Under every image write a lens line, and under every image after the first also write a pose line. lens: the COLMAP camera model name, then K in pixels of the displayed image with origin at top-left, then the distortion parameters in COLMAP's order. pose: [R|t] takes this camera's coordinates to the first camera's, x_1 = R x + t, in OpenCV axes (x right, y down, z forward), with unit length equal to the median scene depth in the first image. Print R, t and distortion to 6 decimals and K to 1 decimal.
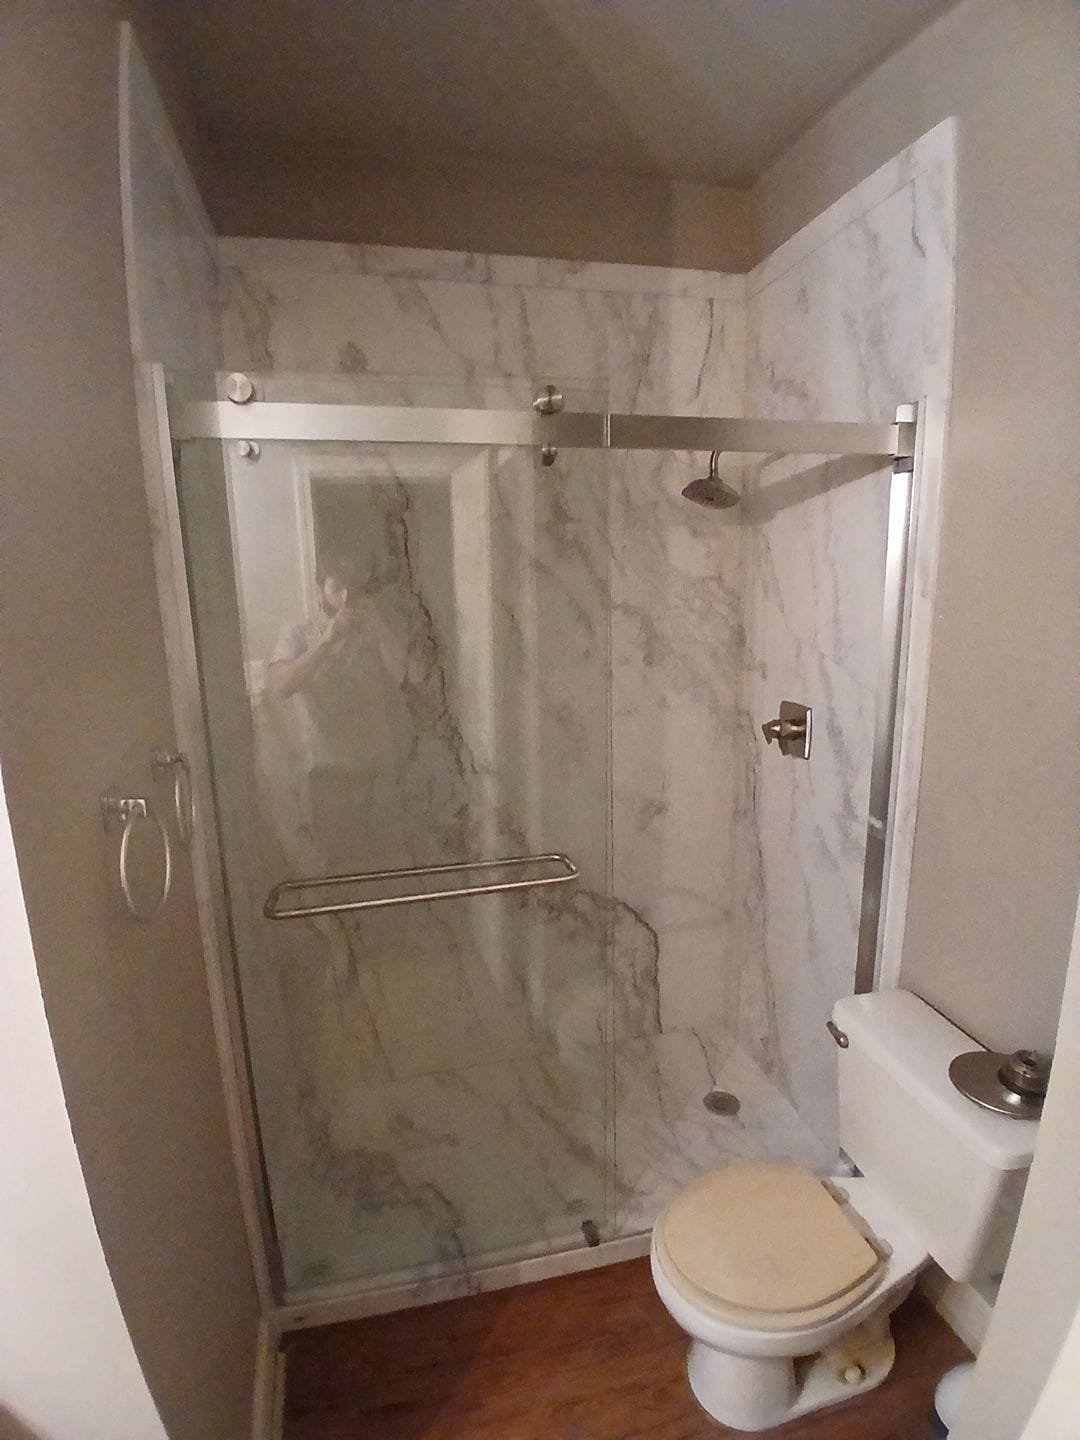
lens RADIAL K [[728.1, 0, 540.0], [0, 728.1, 720.0], [0, 0, 1]] dist [-0.014317, -0.036878]
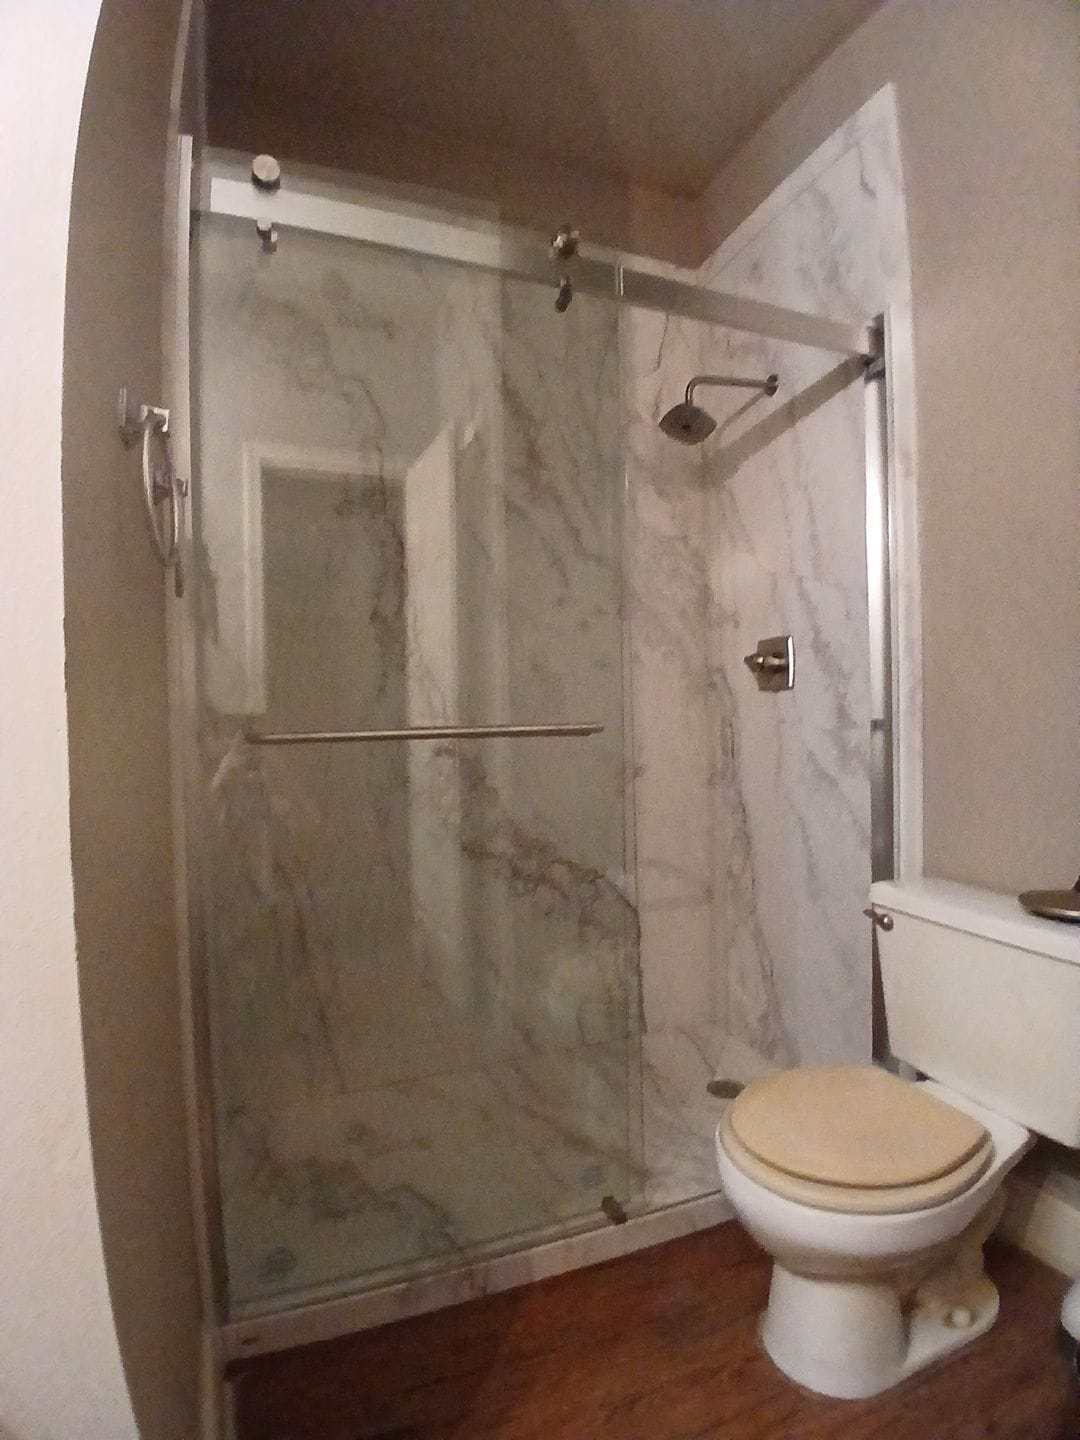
lens RADIAL K [[728.1, 0, 540.0], [0, 728.1, 720.0], [0, 0, 1]] dist [-0.014317, -0.036878]
pose [[0.989988, 0.002385, 0.141129, -0.117698], [0.025062, 0.980999, -0.192387, 0.294087], [-0.138907, 0.193998, 0.971118, 0.100079]]
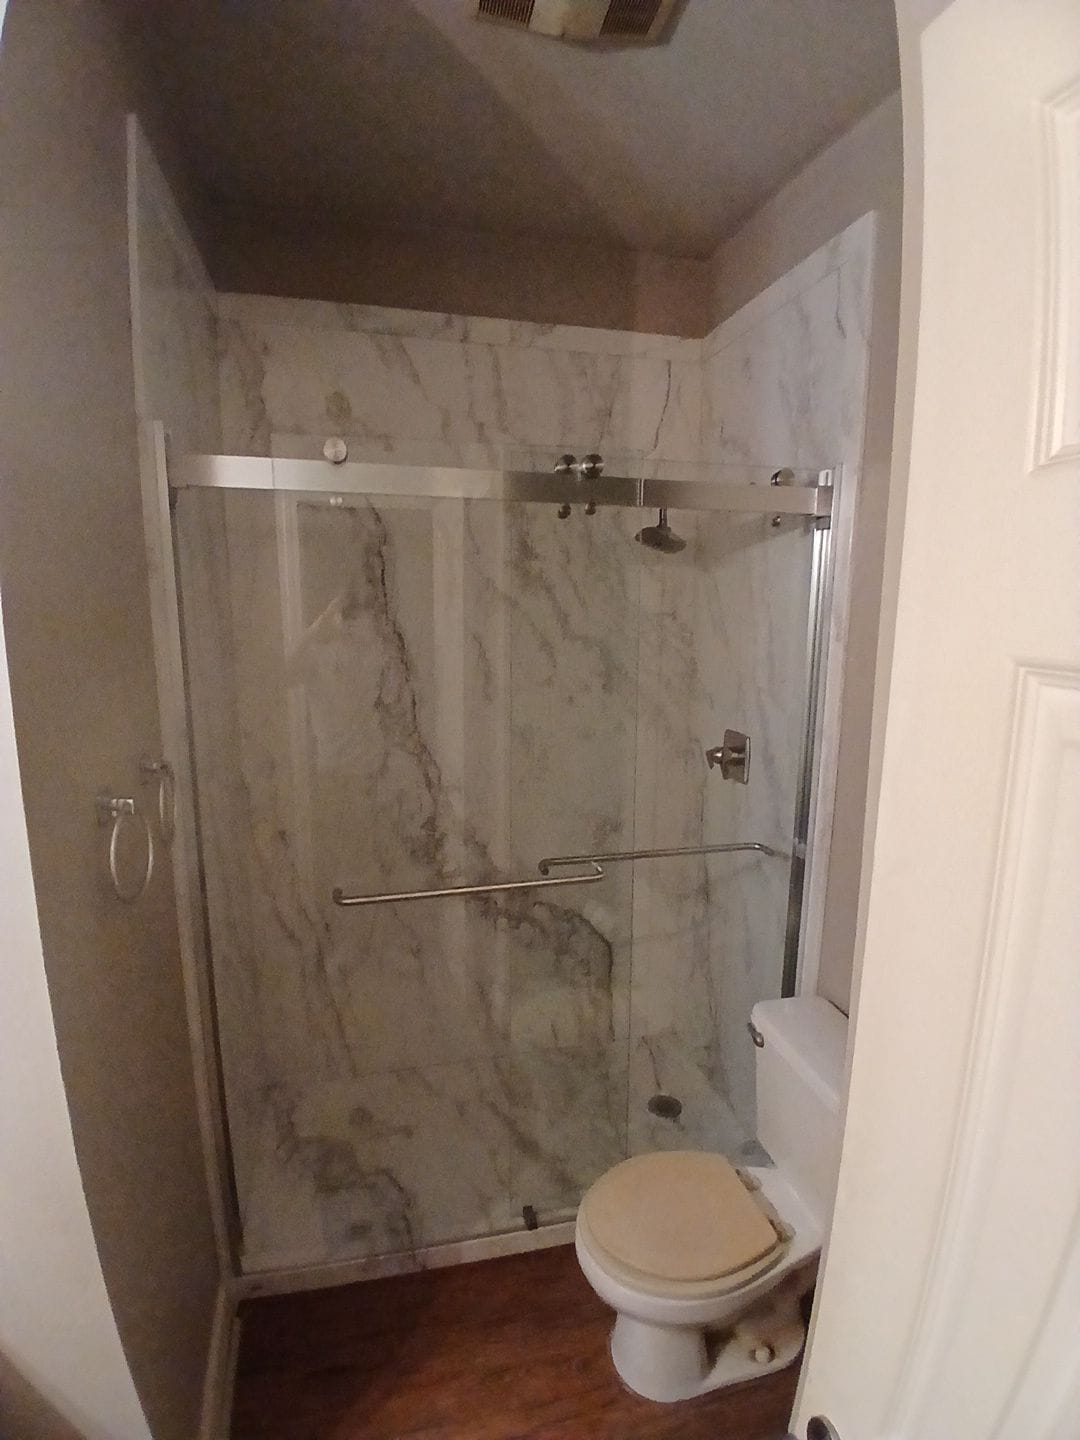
lens RADIAL K [[728.1, 0, 540.0], [0, 728.1, 720.0], [0, 0, 1]] dist [-0.014317, -0.036878]
pose [[0.999518, 0.028646, 0.011975, 0.046897], [-0.028318, 0.999241, -0.026734, -0.003535], [-0.012731, 0.026382, 0.999571, -0.090204]]
